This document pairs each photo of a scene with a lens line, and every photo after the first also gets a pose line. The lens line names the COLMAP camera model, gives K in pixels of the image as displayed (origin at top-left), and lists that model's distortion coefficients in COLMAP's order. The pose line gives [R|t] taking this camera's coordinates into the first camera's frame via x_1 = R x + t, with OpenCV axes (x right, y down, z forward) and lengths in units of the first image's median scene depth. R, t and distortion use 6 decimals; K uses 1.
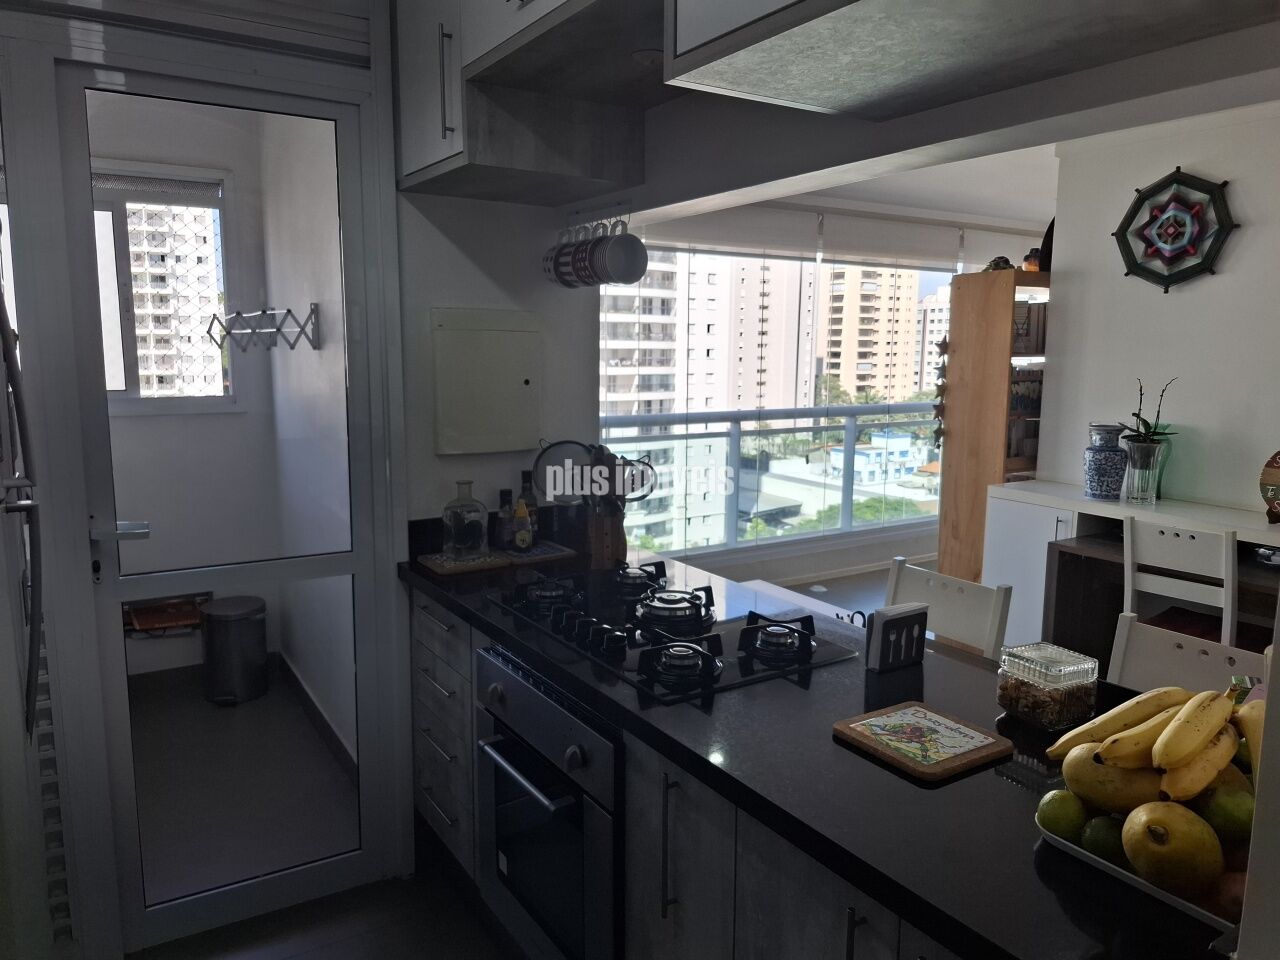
lens RADIAL K [[893.8, 0, 657.5], [0, 893.8, 482.5], [0, 0, 1]] dist [0.090616, -0.104470]
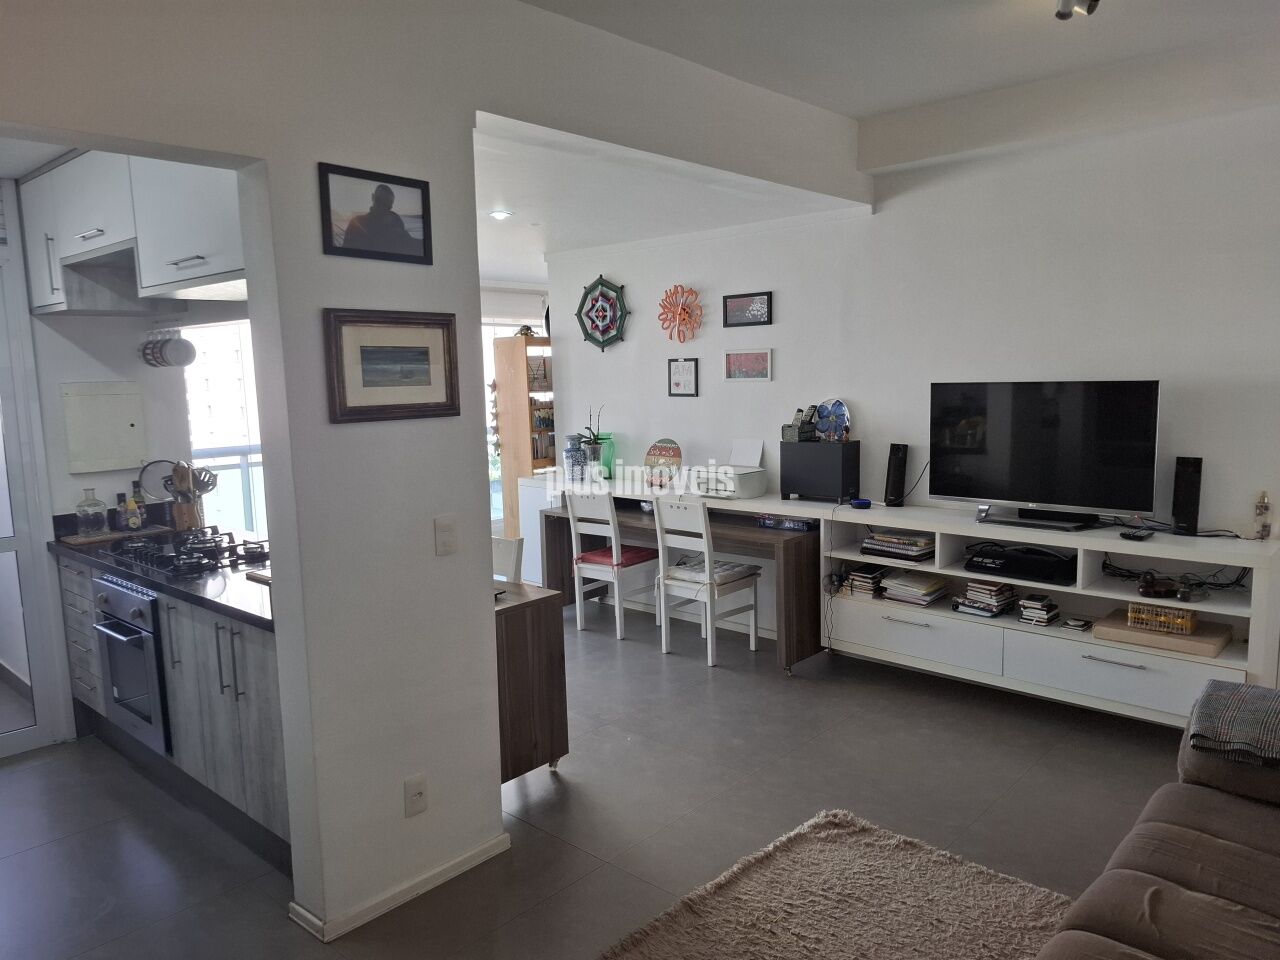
lens RADIAL K [[893.8, 0, 657.5], [0, 893.8, 482.5], [0, 0, 1]] dist [0.090616, -0.104470]
pose [[0.966395, -0.061520, 0.249592, 0.206671], [0.067708, 0.997572, -0.016276, 0.047330], [-0.247984, 0.032628, 0.968214, -0.475760]]
